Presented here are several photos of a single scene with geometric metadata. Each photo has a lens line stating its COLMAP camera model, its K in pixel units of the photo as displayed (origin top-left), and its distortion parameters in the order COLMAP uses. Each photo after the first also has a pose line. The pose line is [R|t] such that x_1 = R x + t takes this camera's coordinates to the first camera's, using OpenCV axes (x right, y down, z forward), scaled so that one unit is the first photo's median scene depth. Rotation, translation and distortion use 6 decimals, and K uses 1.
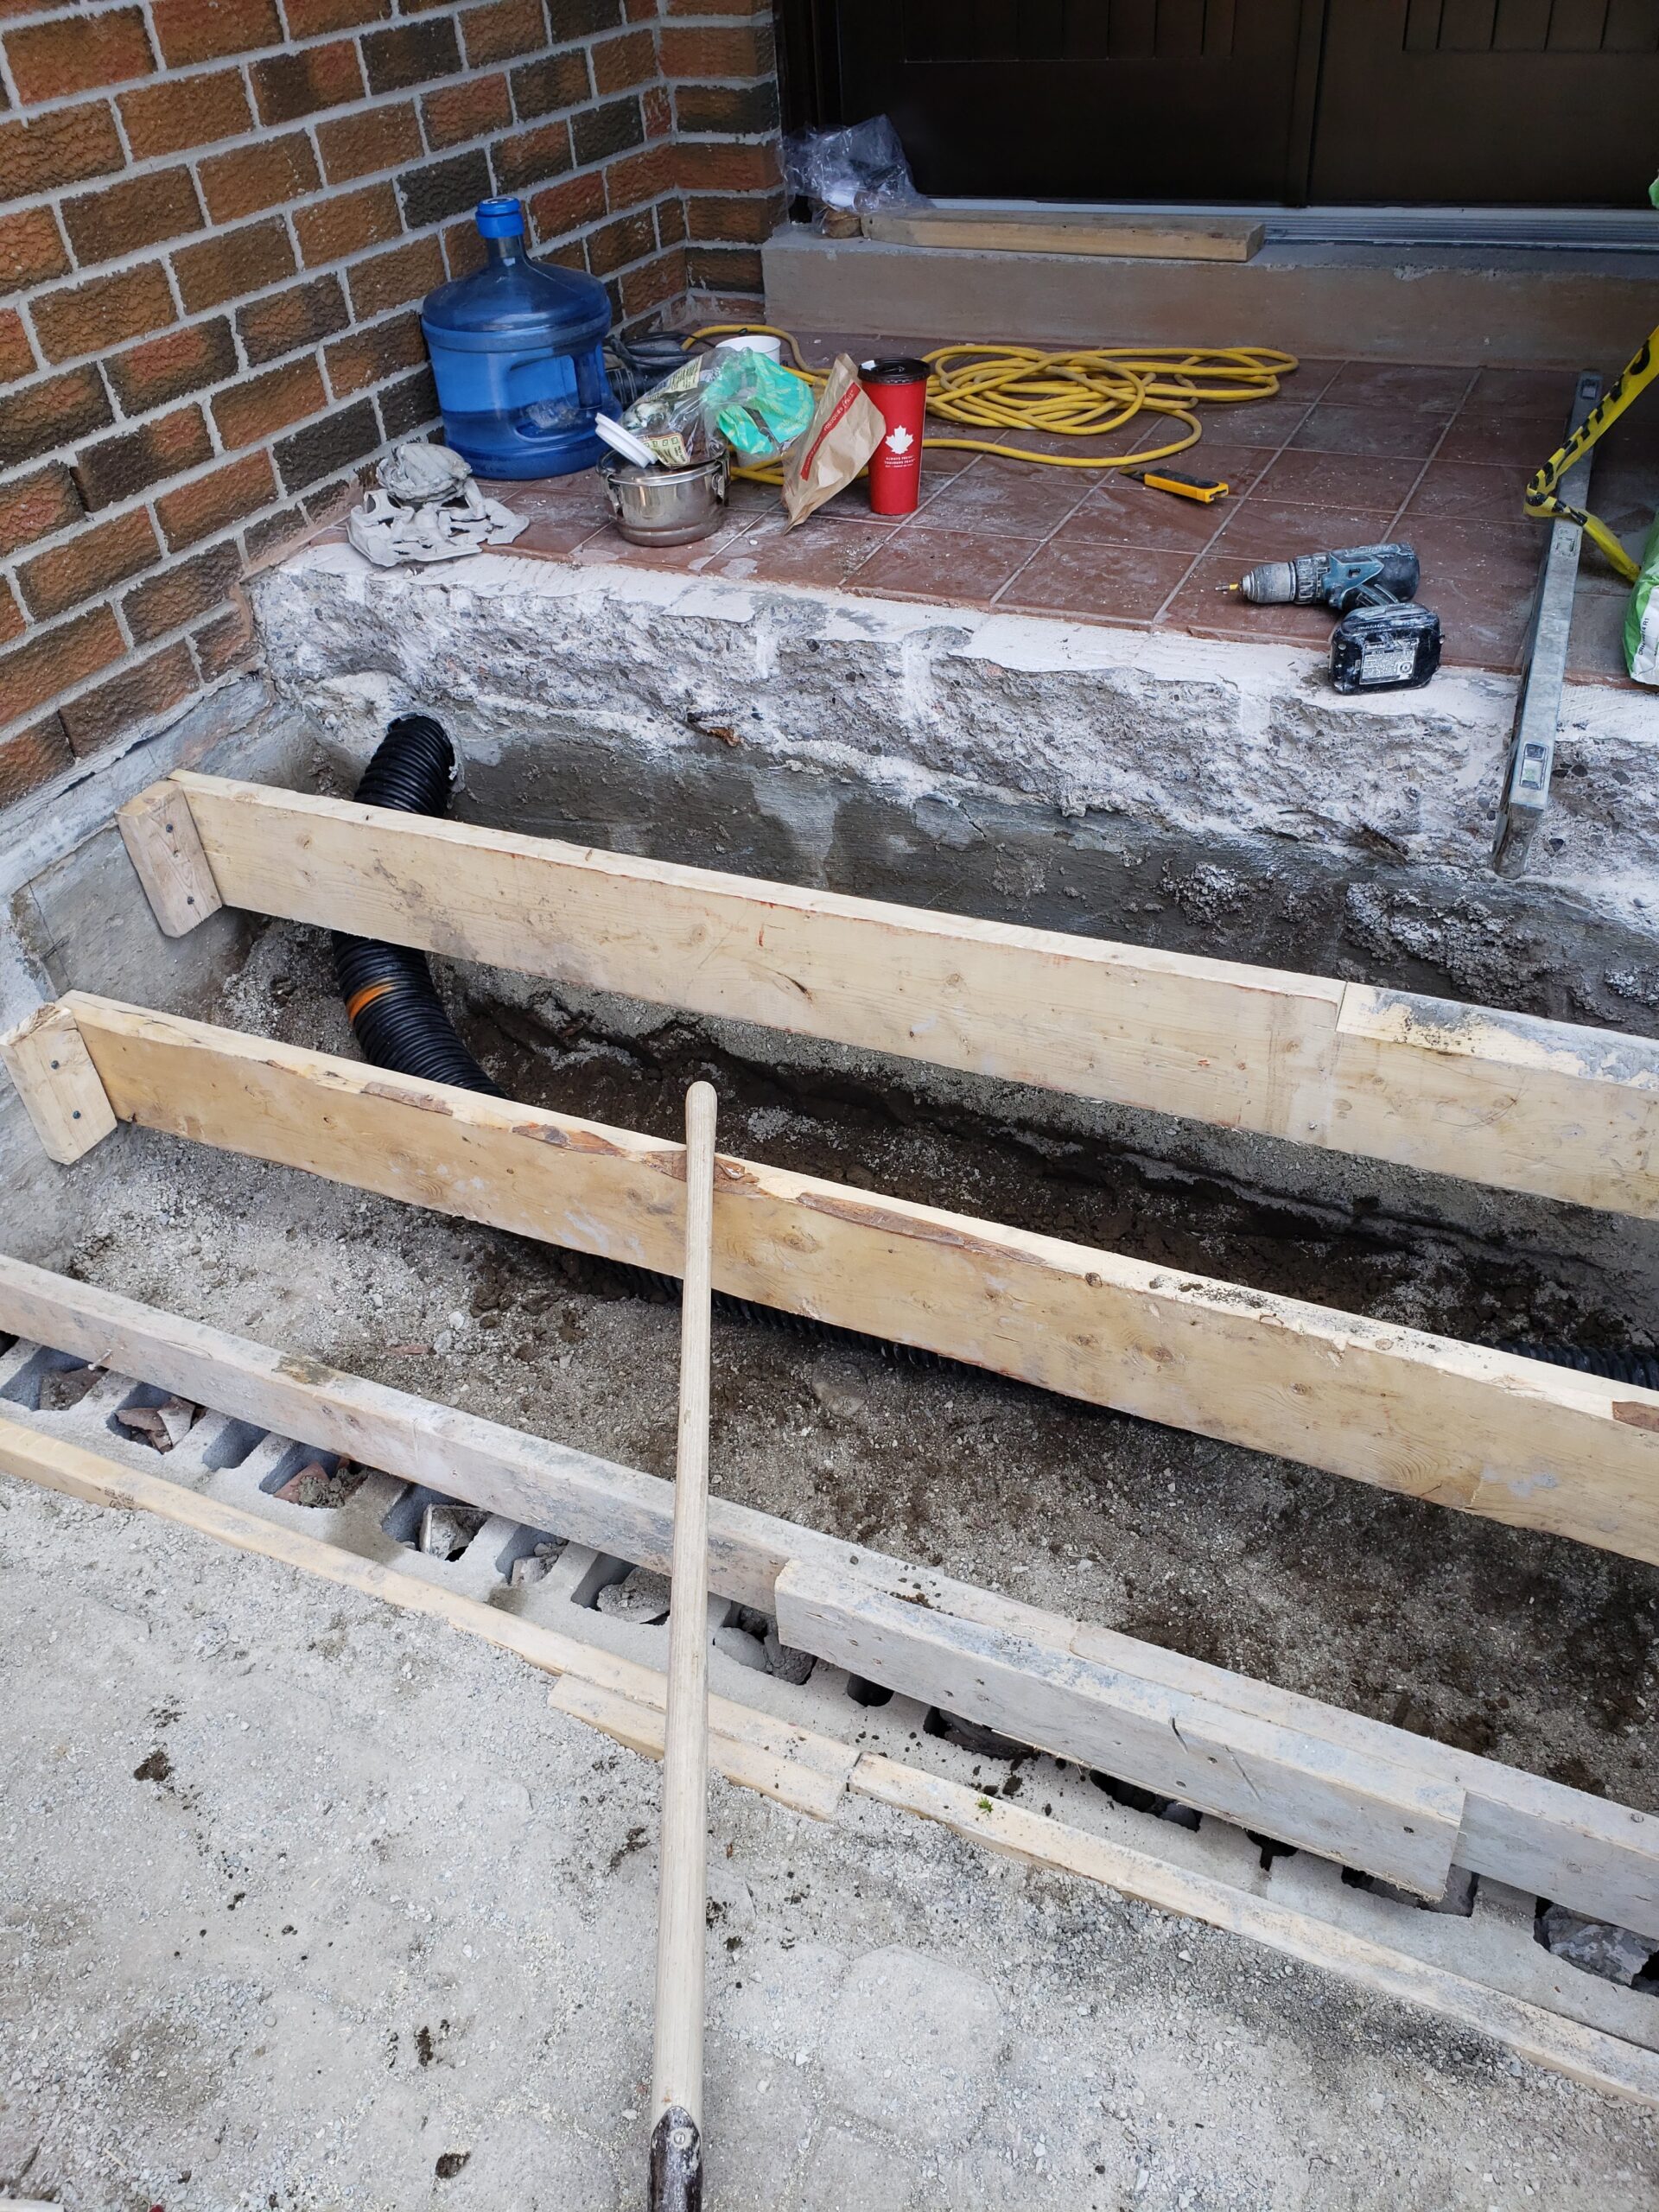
lens RADIAL K [[1723.2, 0, 824.9], [0, 1723.2, 1123.6], [0, 0, 1]] dist [-0.012515, 0.046321]
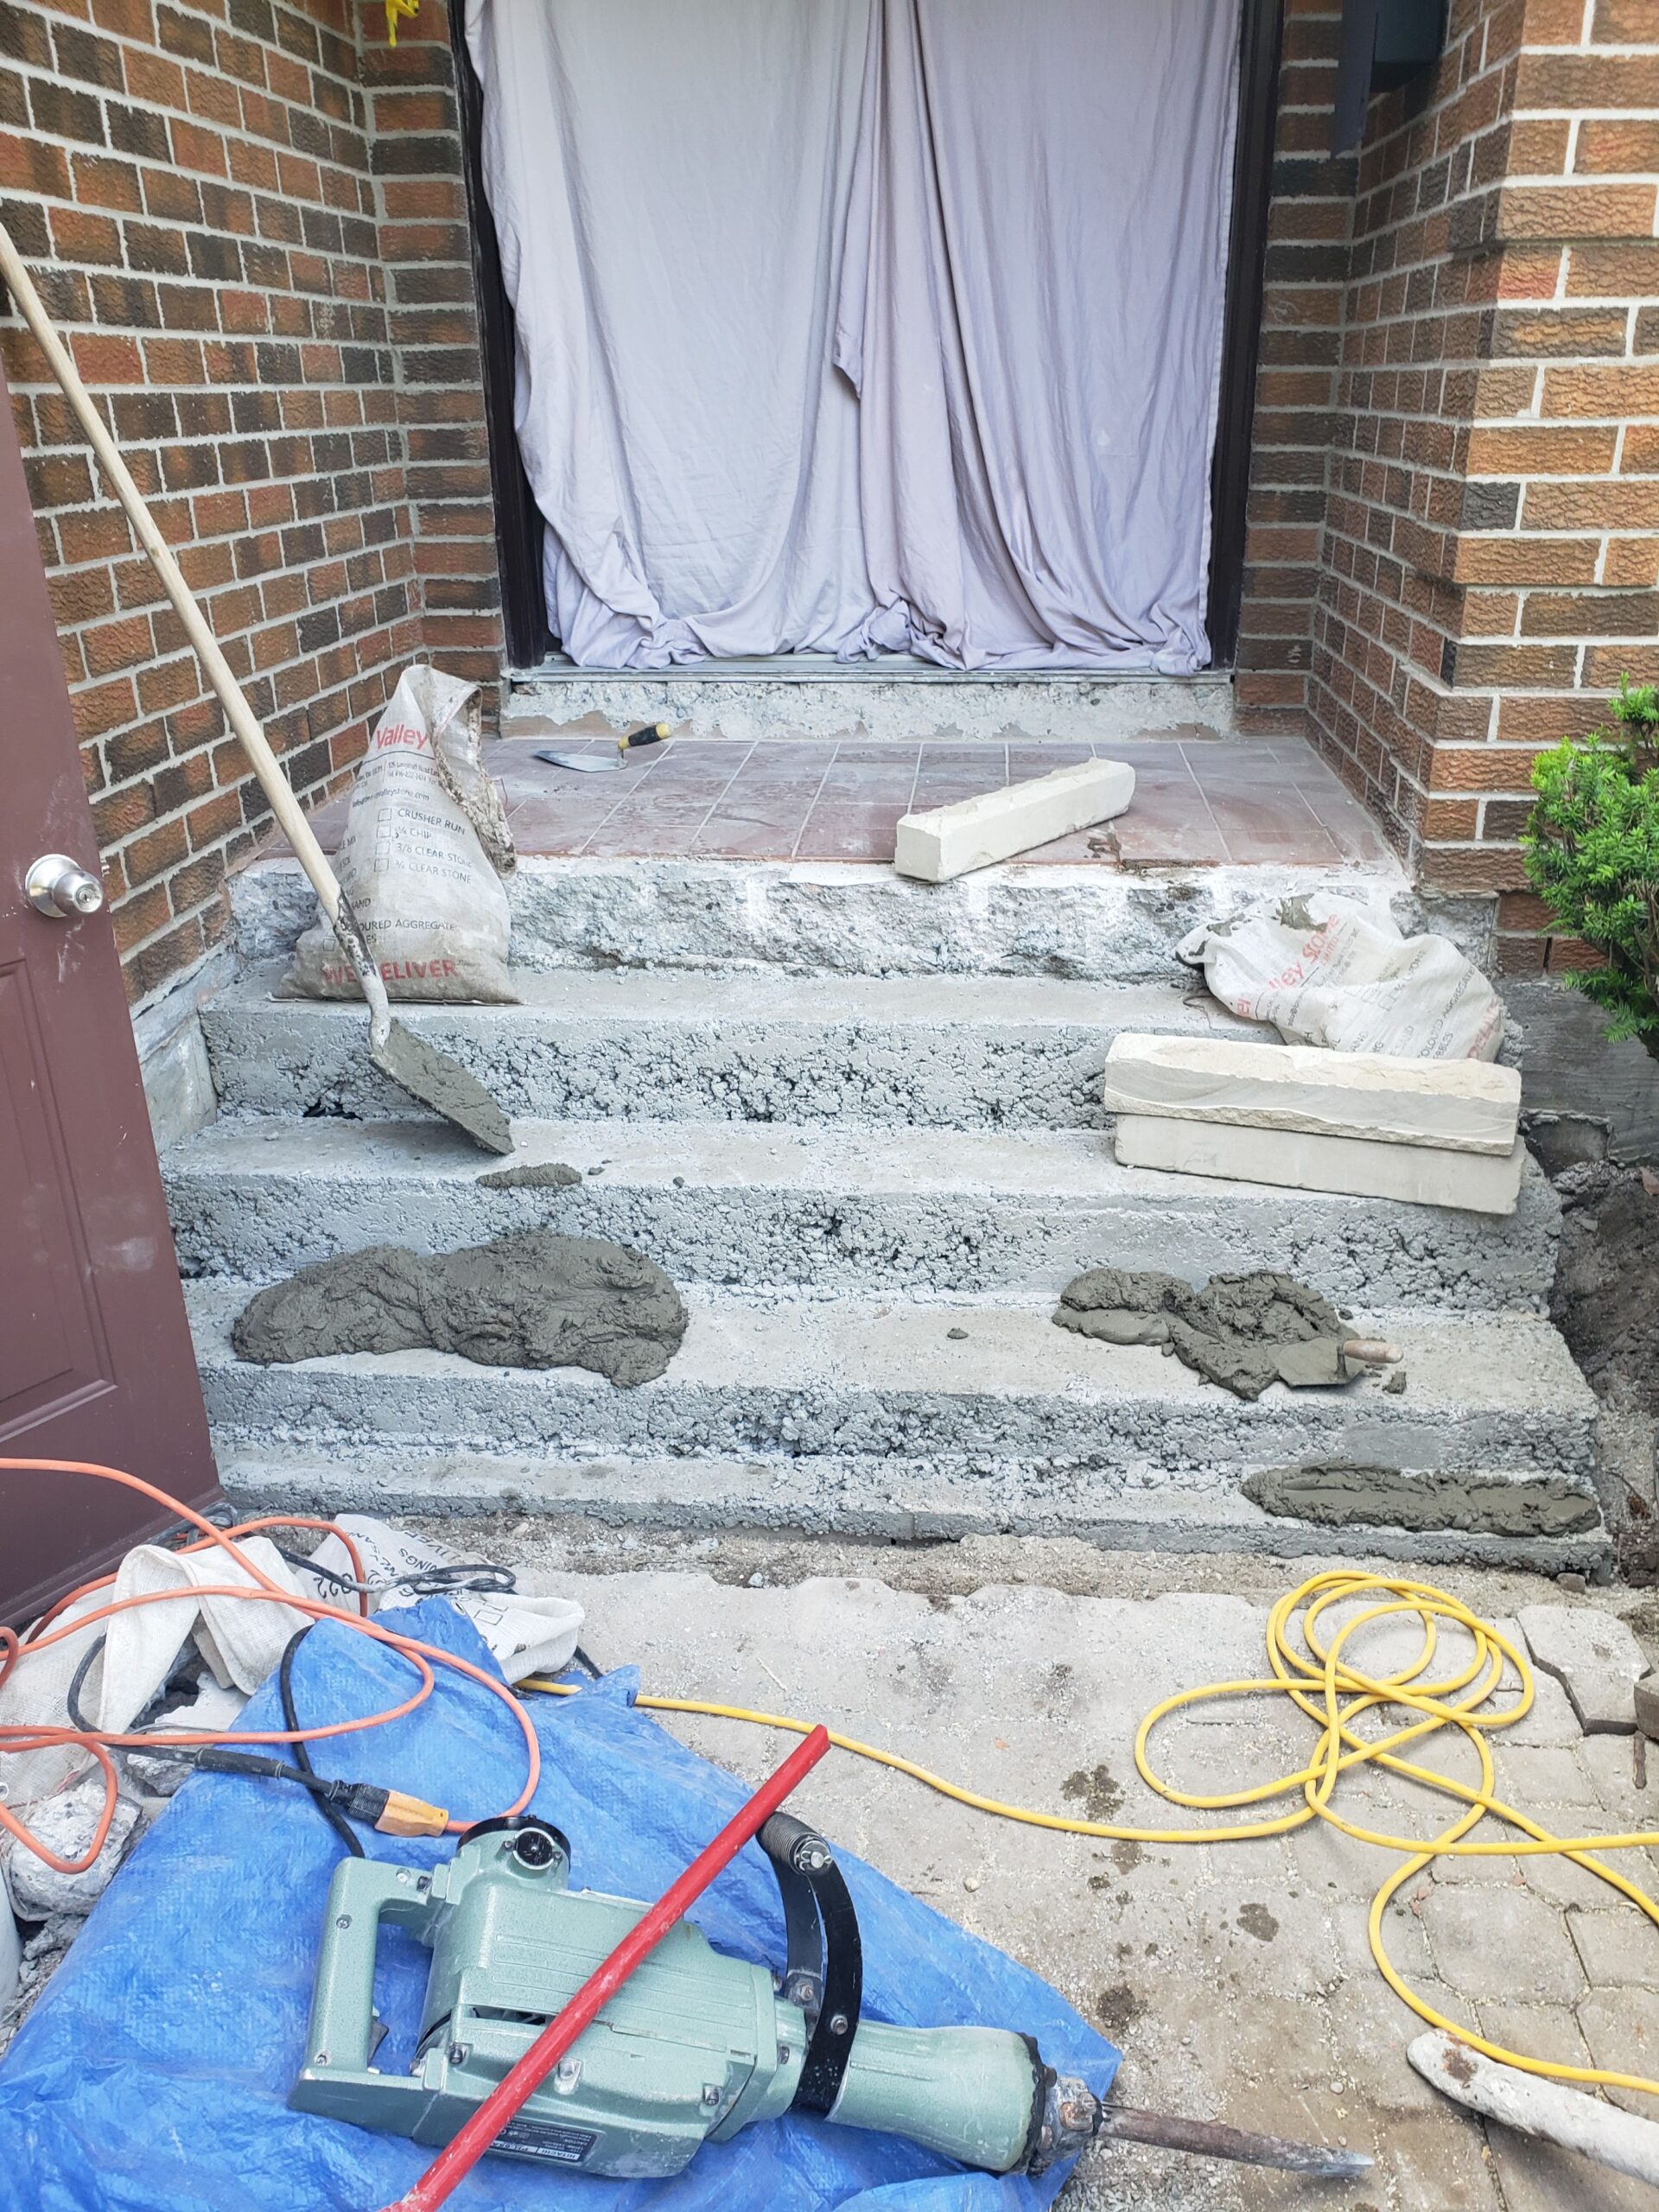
lens RADIAL K [[1723.2, 0, 857.9], [0, 1723.2, 1122.7], [0, 0, 1]] dist [-0.012515, 0.046321]
pose [[0.931054, -0.087994, 0.354111, -0.378975], [0.182483, 0.952692, -0.243060, 0.284035], [-0.315971, 0.290921, 0.903065, -0.310542]]
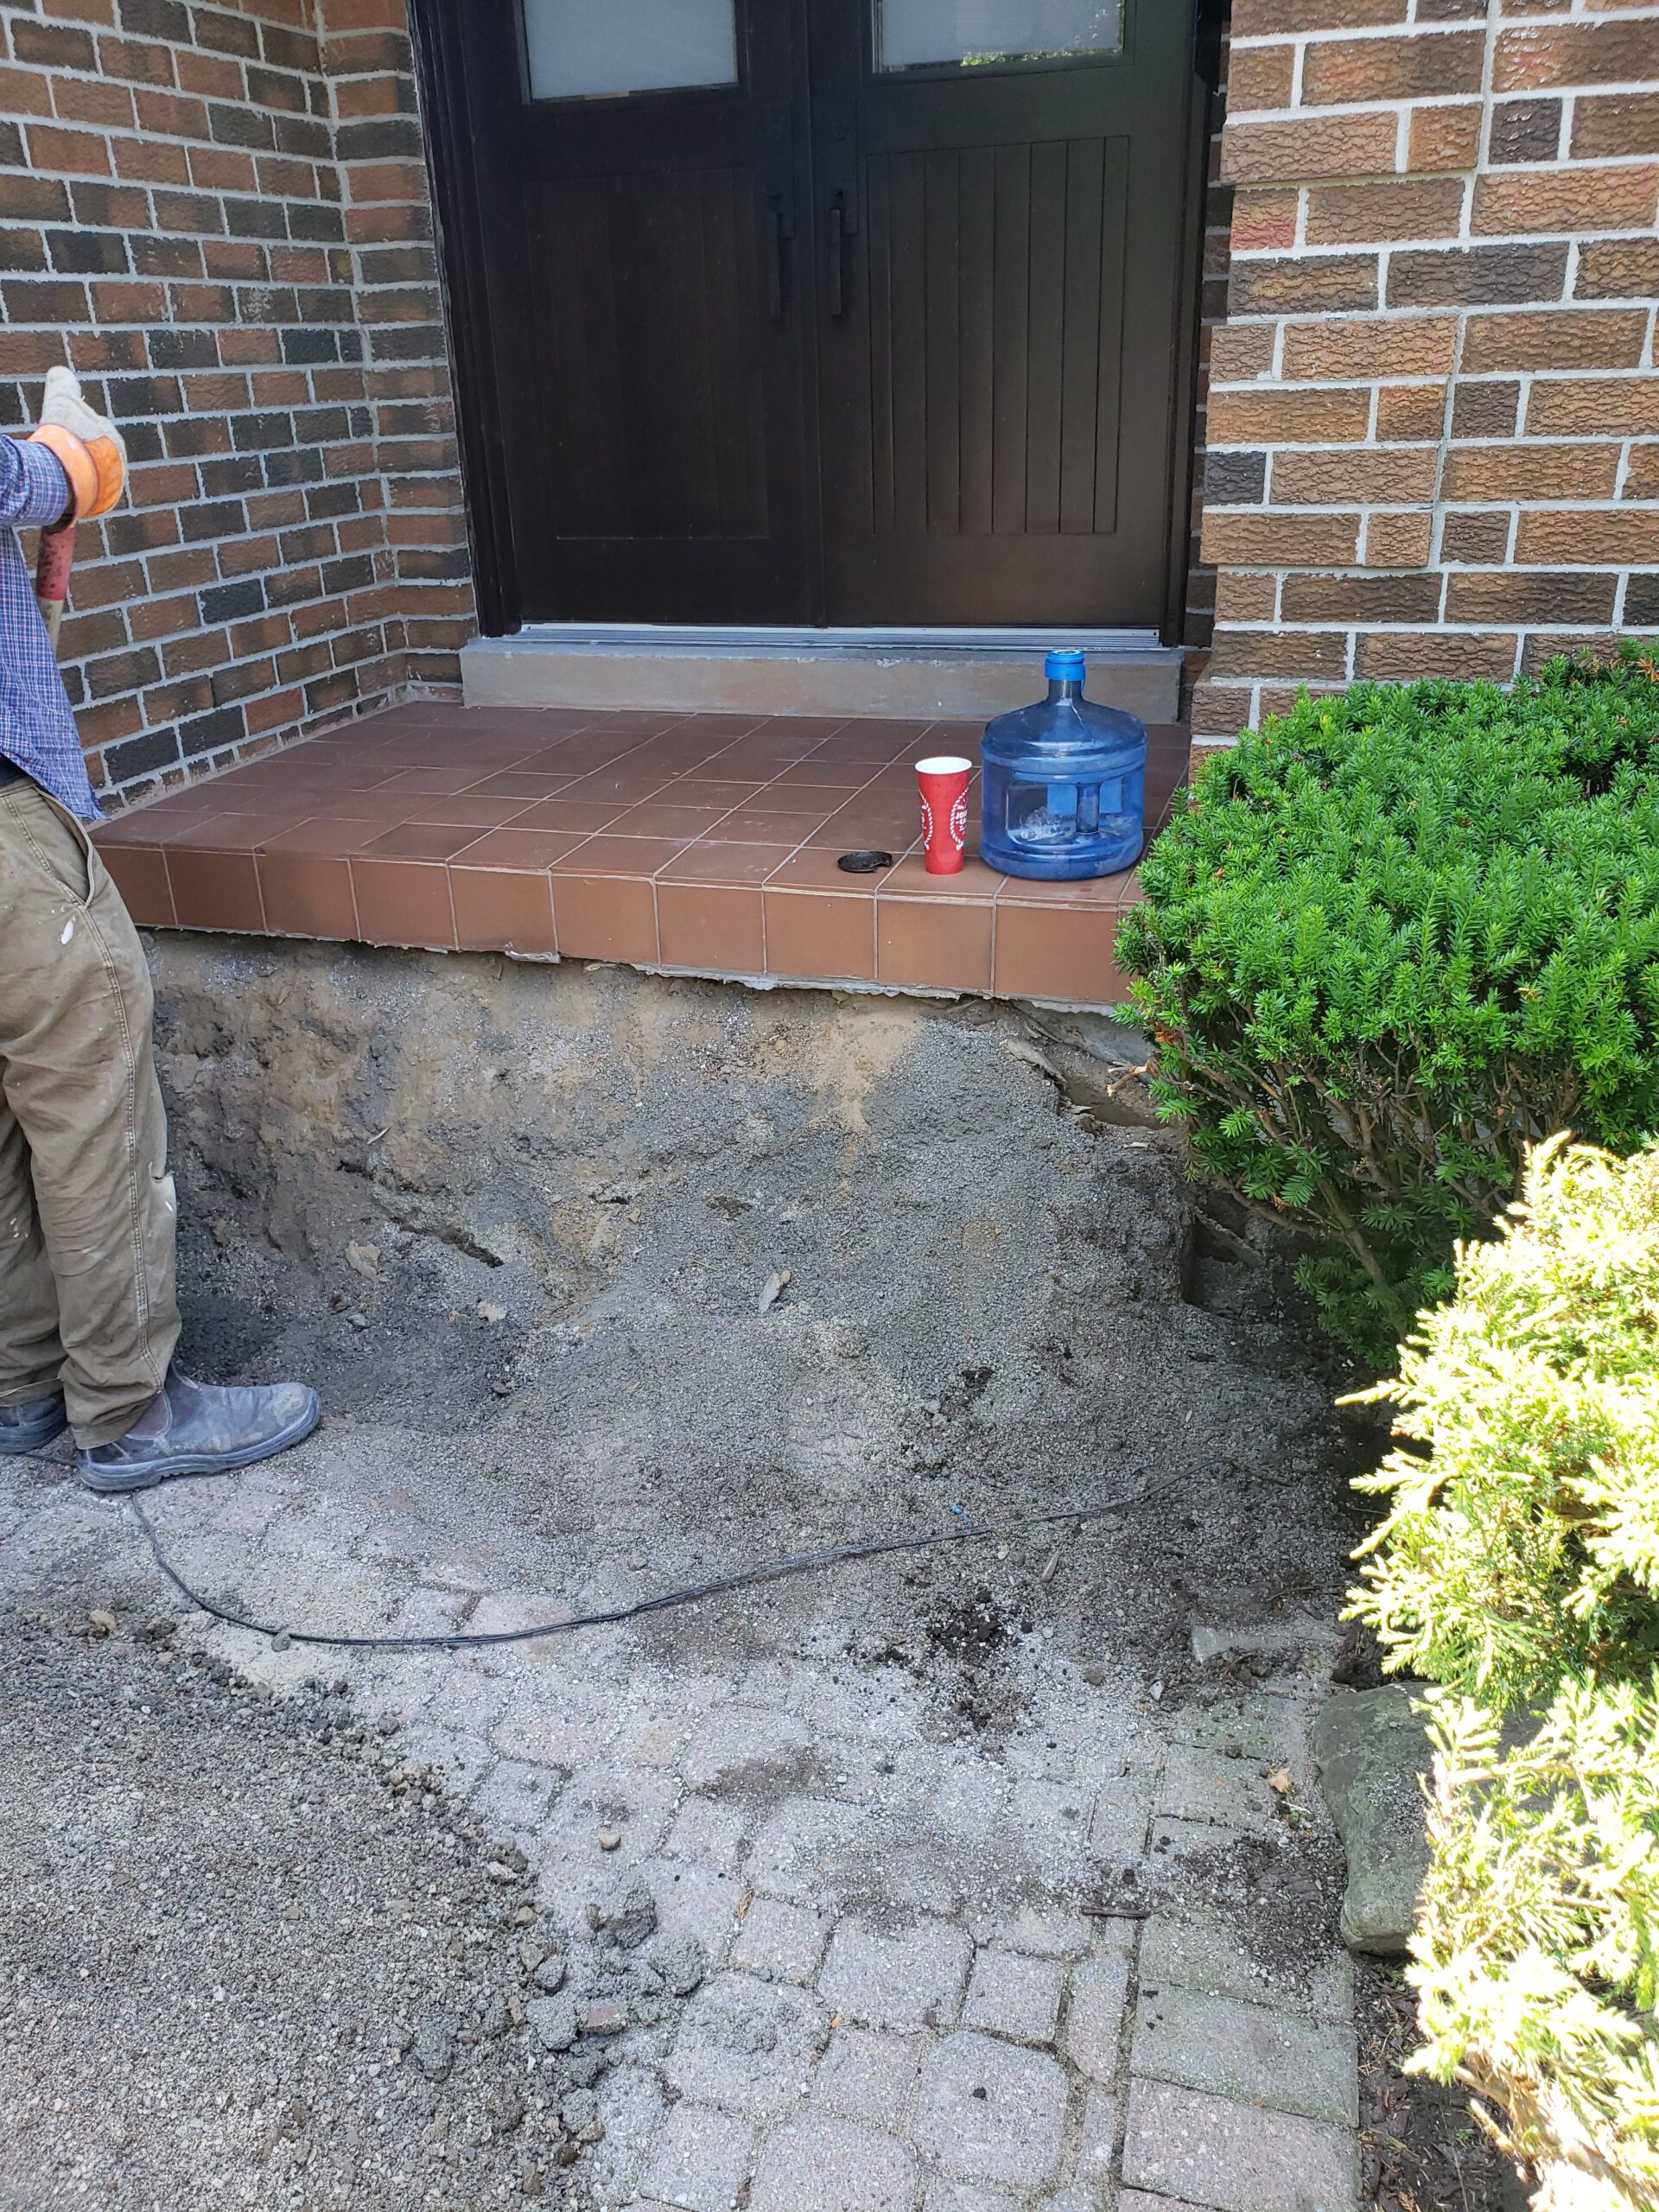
lens RADIAL K [[1723.2, 0, 818.5], [0, 1723.2, 1101.7], [0, 0, 1]] dist [-0.012515, 0.046321]
pose [[0.990767, -0.024274, 0.133384, 0.077139], [0.058145, 0.964843, -0.256316, 0.305727], [-0.122473, 0.261705, 0.957346, -0.395042]]
